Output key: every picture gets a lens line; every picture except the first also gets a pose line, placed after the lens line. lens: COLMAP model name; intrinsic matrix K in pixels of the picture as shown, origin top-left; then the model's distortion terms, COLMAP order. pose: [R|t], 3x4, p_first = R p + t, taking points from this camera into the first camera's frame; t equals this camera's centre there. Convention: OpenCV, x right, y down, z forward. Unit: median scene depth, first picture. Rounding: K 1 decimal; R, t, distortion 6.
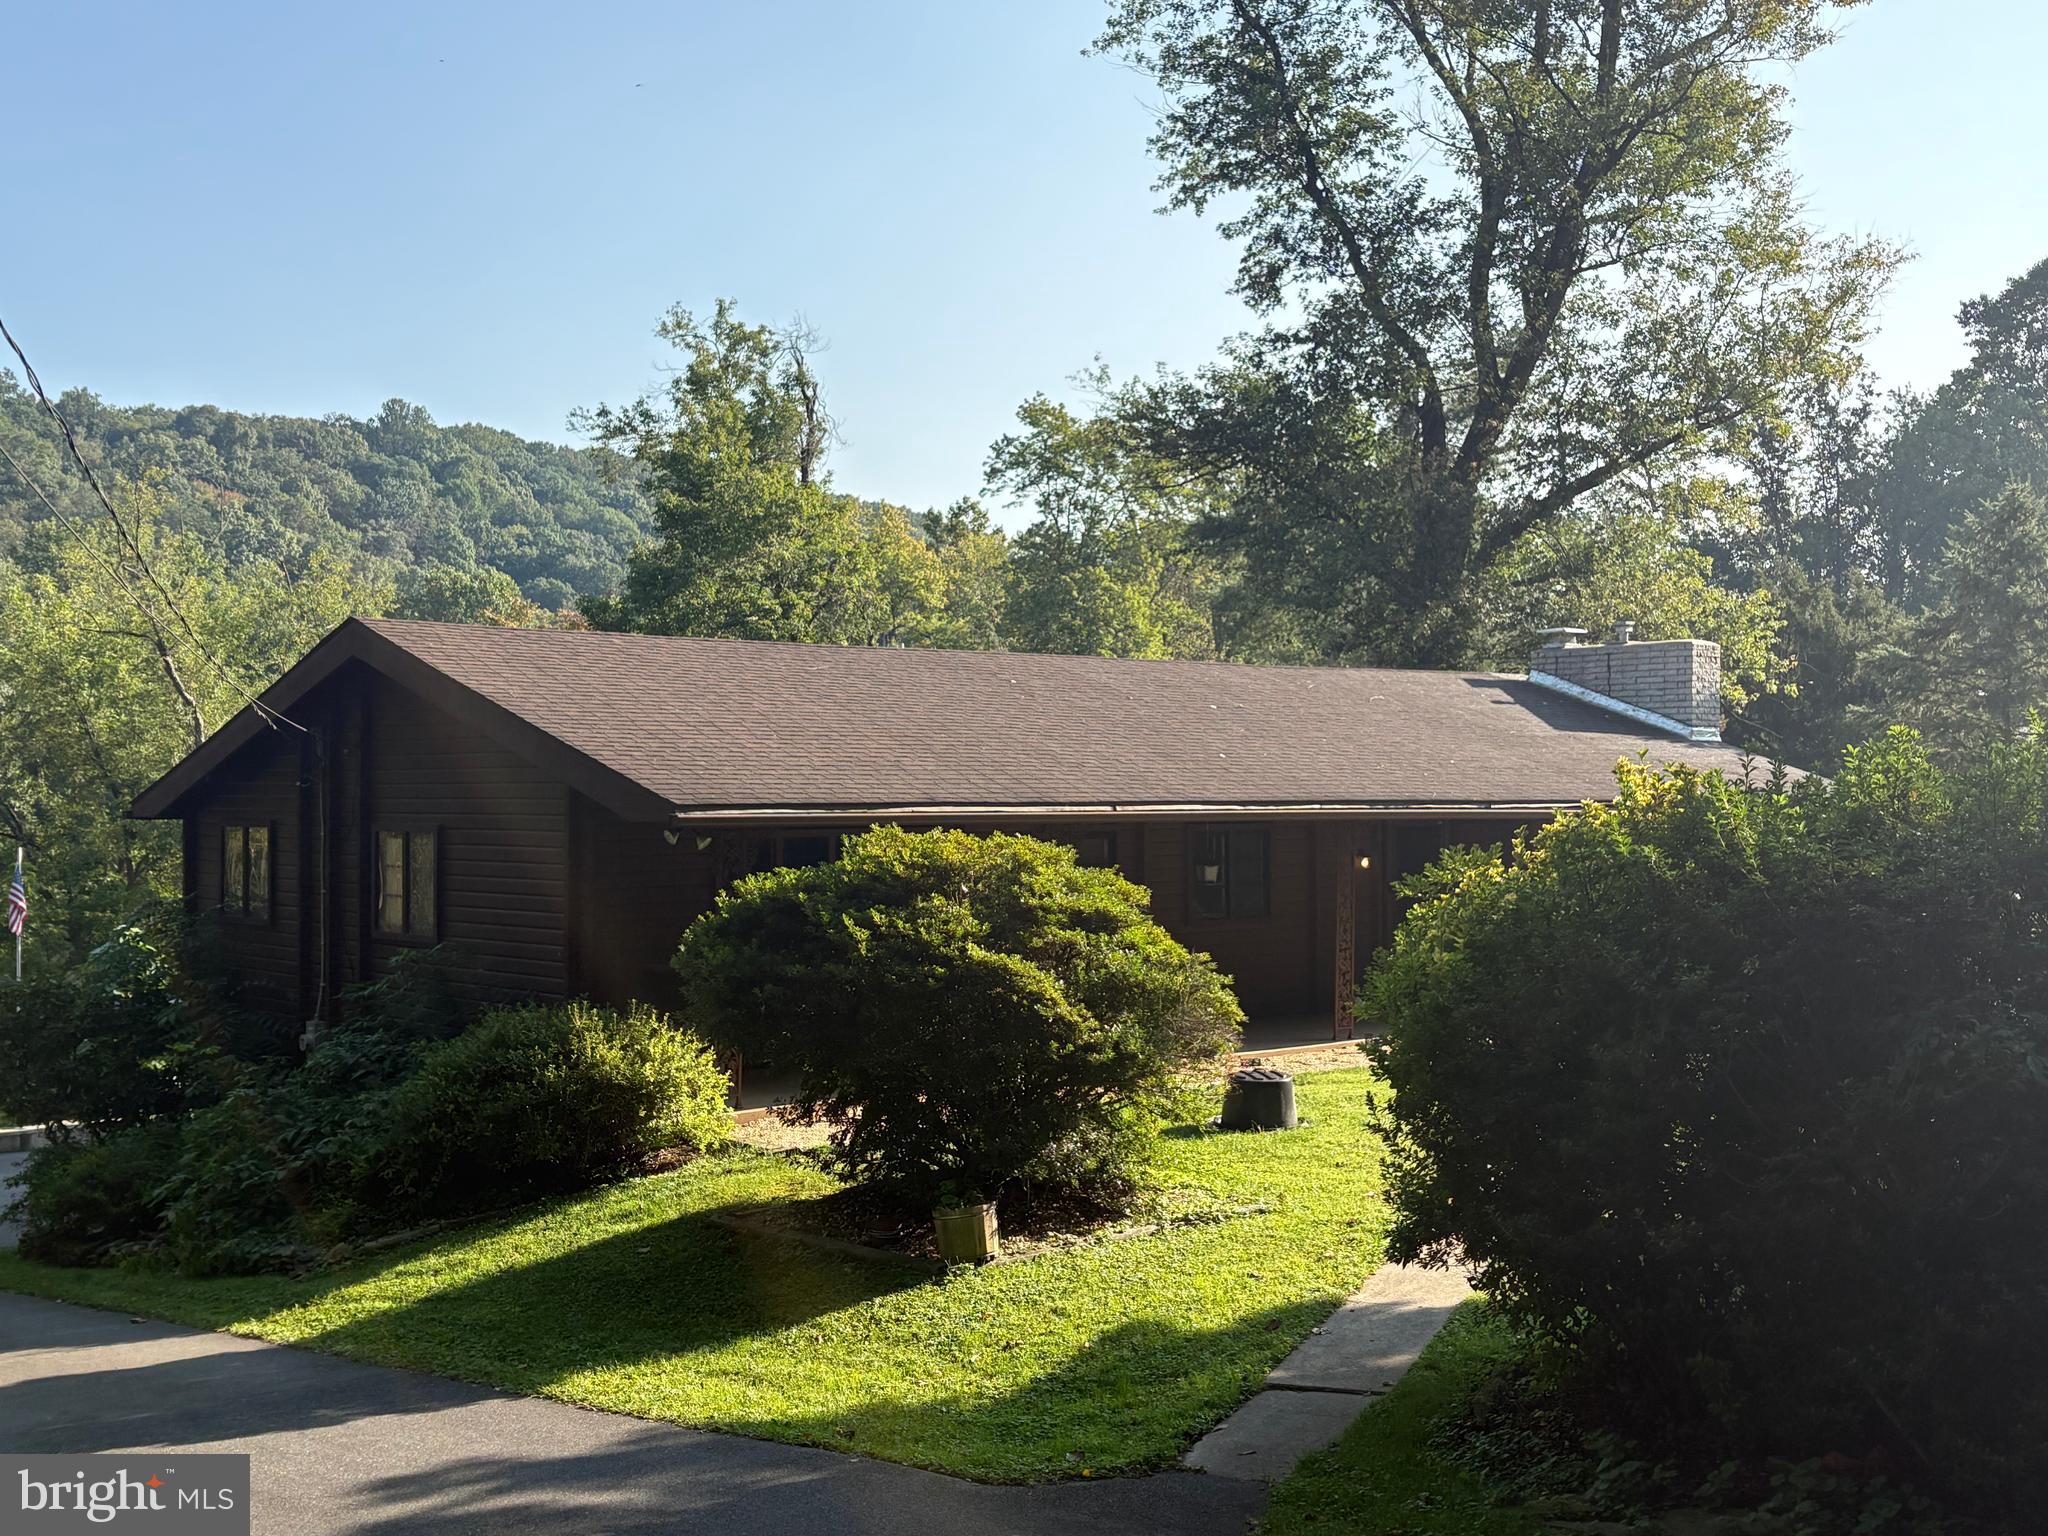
lens RADIAL K [[2270.5, 0, 1055.4], [0, 2270.5, 672.2], [0, 0, 1]] dist [0.036862, 0.000000]
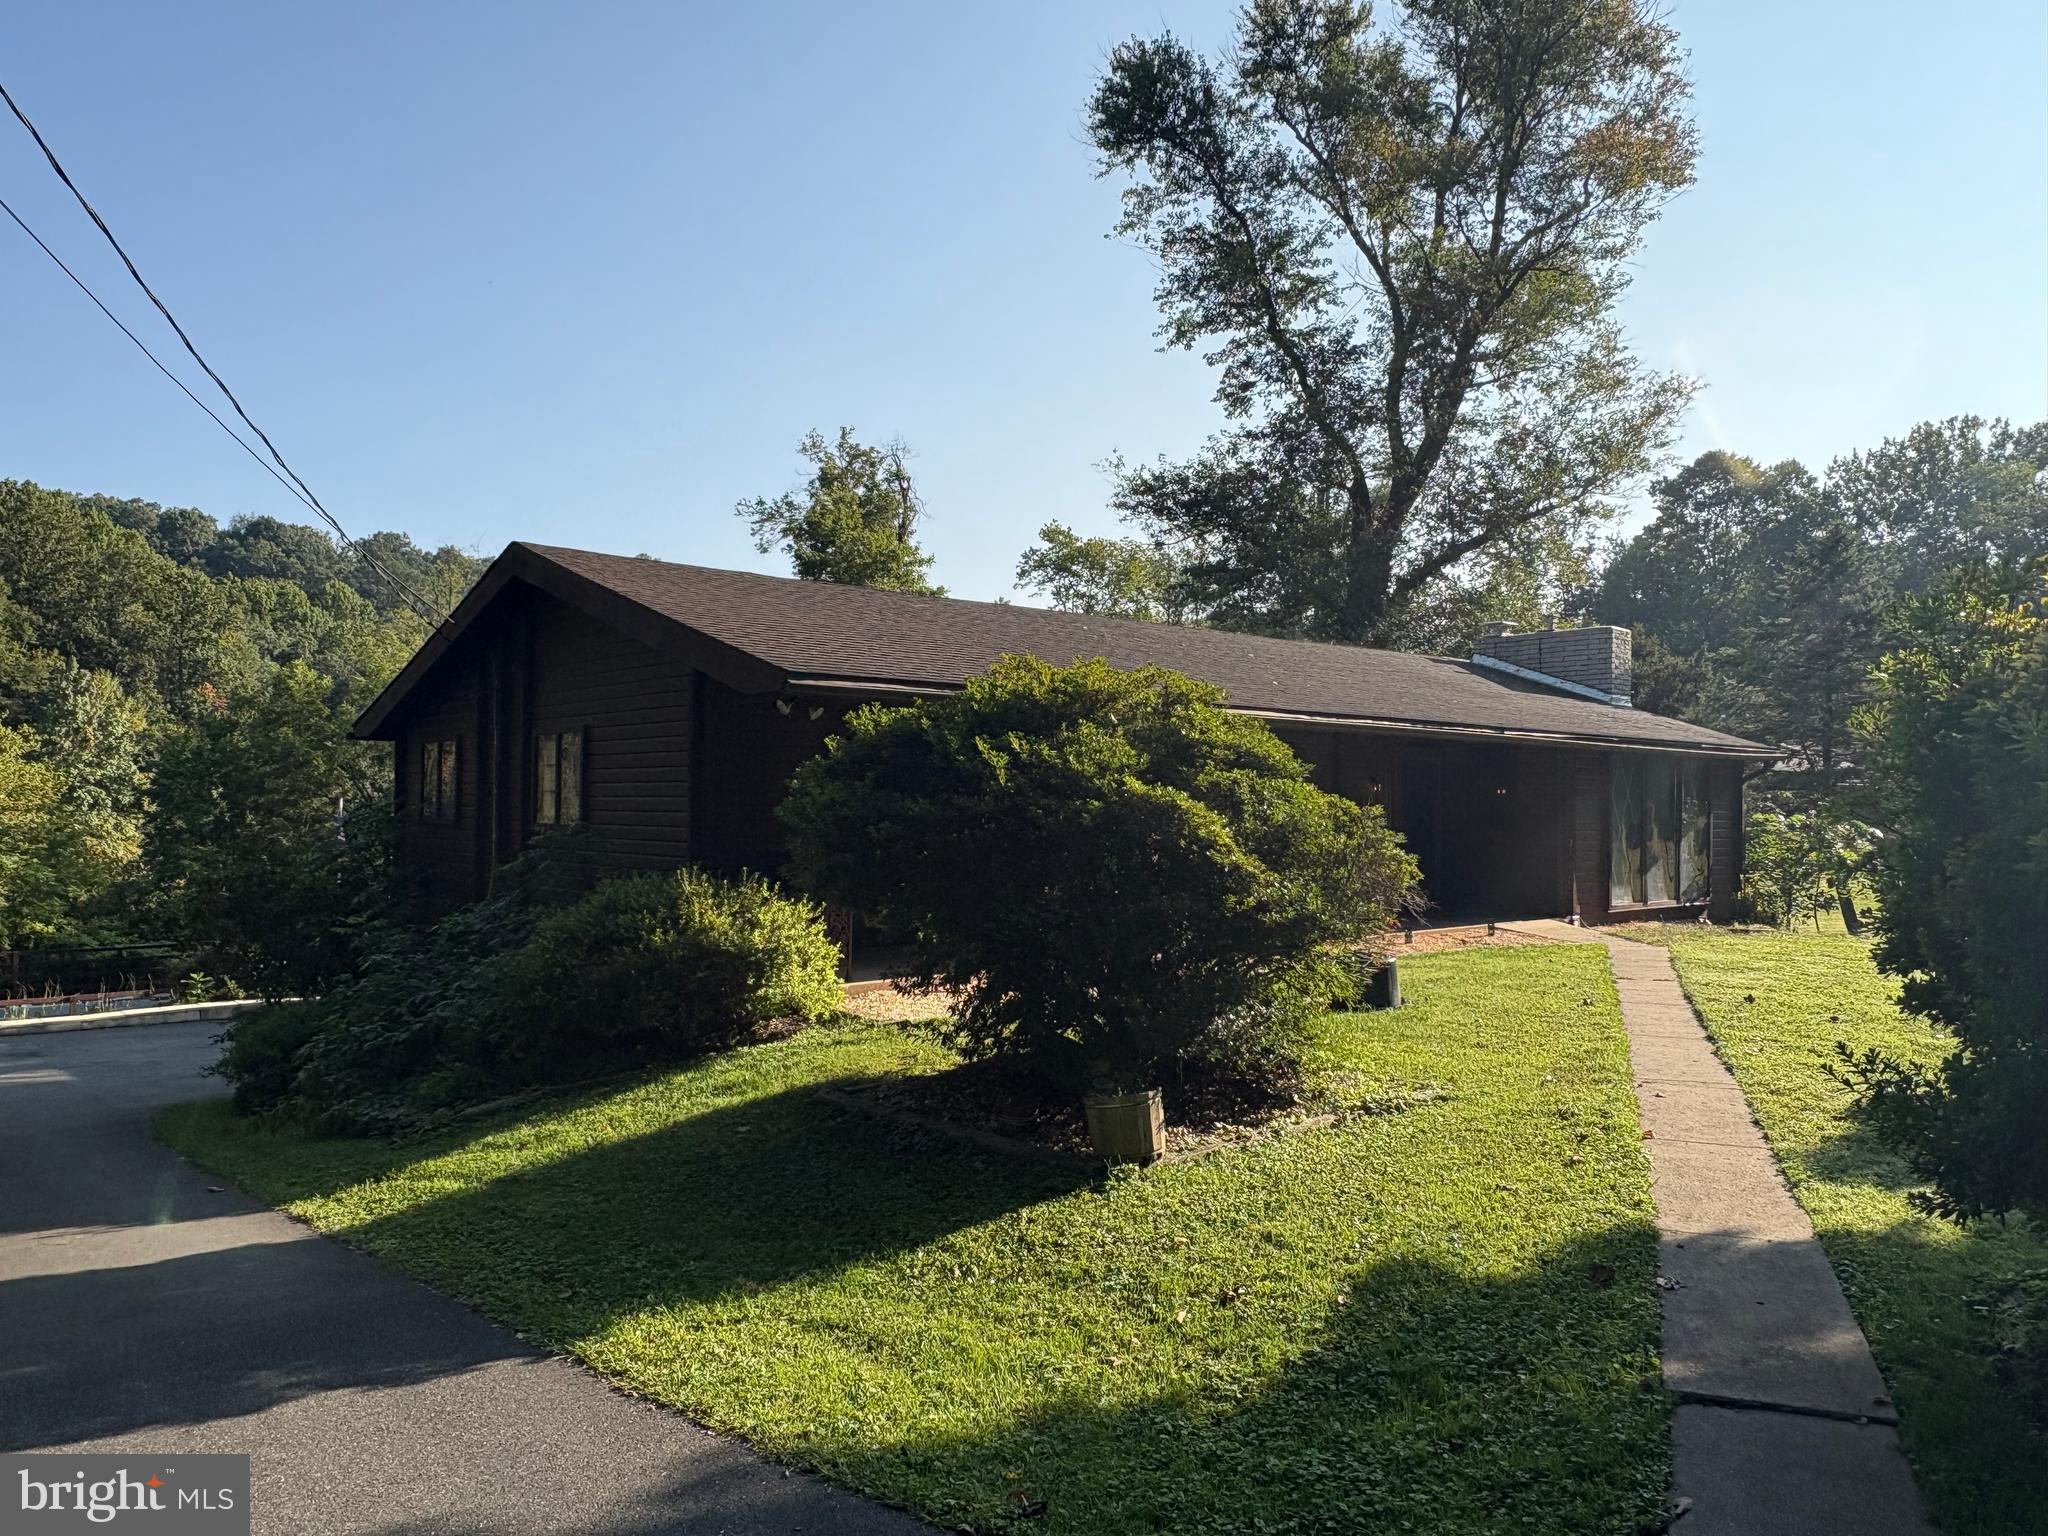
lens RADIAL K [[1454.9, 0, 1031.1], [0, 1454.9, 724.2], [0, 0, 1]] dist [-0.013933, 0.017058]
pose [[0.999821, 0.009996, -0.016077, -0.053068], [-0.009959, 0.999948, 0.002351, 0.081271], [0.016100, -0.002191, 0.999868, 0.381766]]
